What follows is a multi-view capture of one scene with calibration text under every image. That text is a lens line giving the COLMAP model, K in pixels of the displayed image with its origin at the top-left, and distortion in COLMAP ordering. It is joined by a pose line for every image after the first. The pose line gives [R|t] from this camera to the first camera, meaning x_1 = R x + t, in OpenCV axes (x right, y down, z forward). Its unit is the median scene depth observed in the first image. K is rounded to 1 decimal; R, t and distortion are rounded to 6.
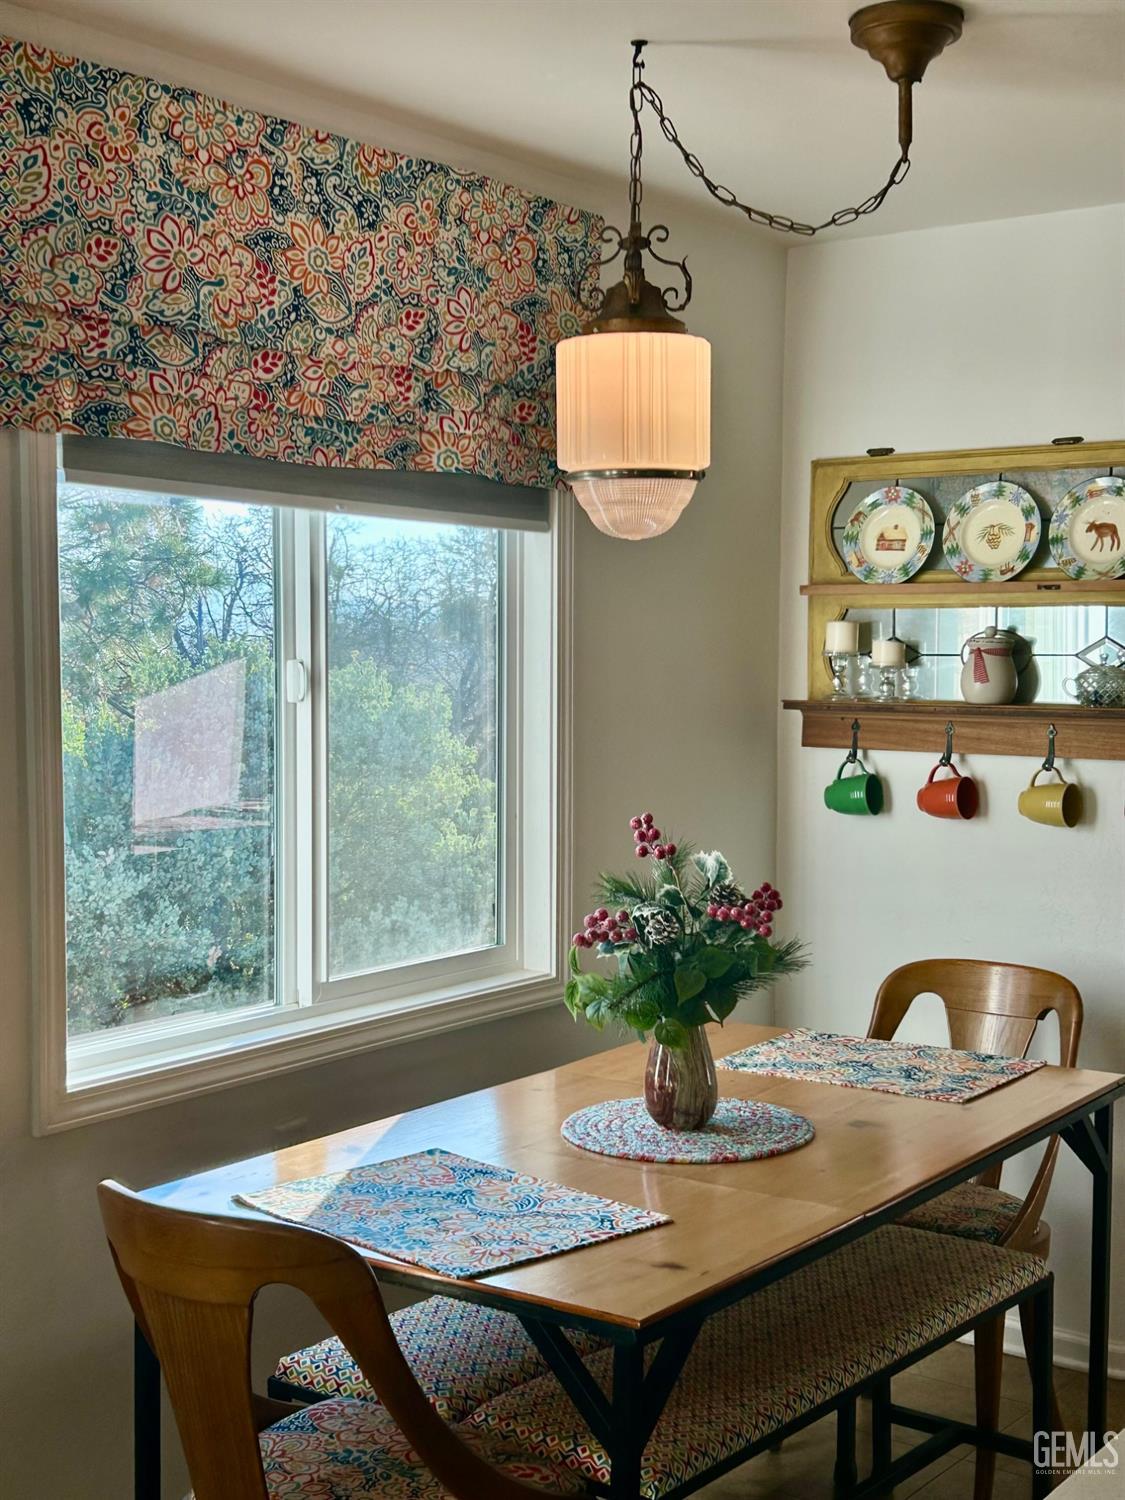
lens RADIAL K [[1948.0, 0, 569.5], [0, 1948.0, 762.4], [0, 0, 1]] dist [0.051201, 0.000000]
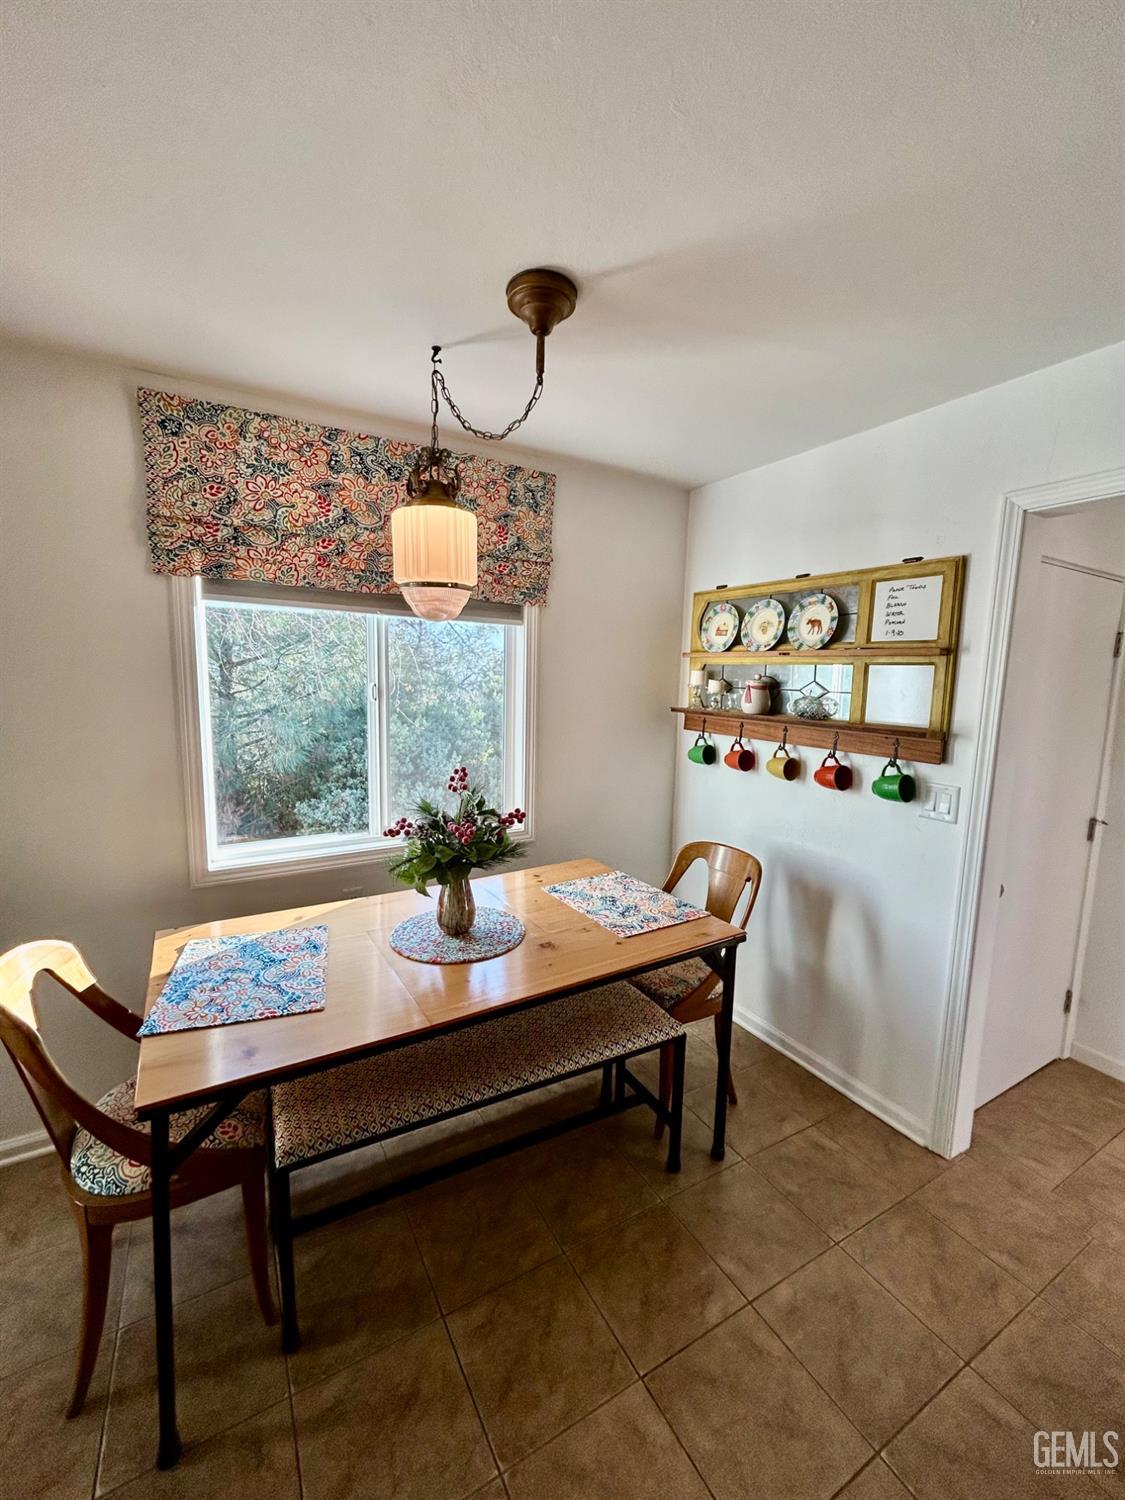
lens RADIAL K [[611.6, 0, 561.3], [0, 611.6, 746.0], [0, 0, 1]] dist [-0.003912, 0.001868]
pose [[0.921486, 0.064486, -0.383021, 0.373177], [-0.044108, 0.997116, 0.061759, -0.037199], [0.385899, -0.040015, 0.921673, 0.491821]]
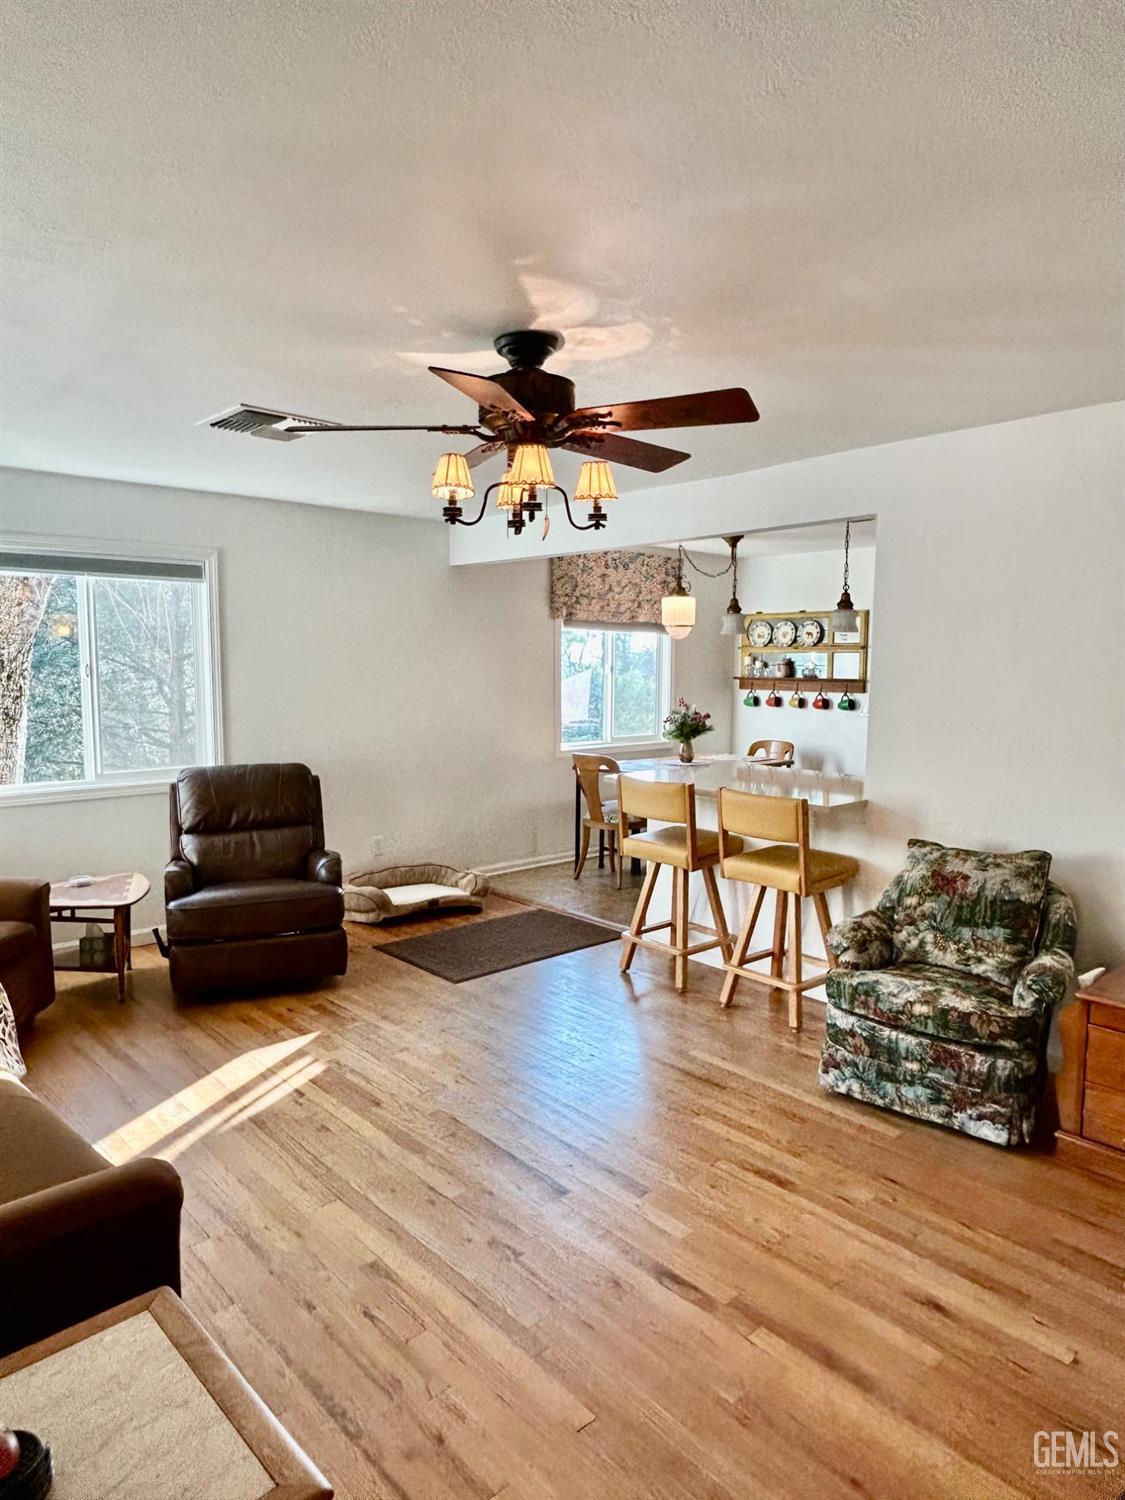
lens RADIAL K [[944.6, 0, 565.3], [0, 944.6, 752.1], [0, 0, 1]] dist [-0.000507, -0.003139]
pose [[0.981505, 0.022949, -0.190056, 0.206213], [-0.017265, 0.999354, 0.031510, 0.093593], [0.190656, -0.027646, 0.981267, -1.325086]]
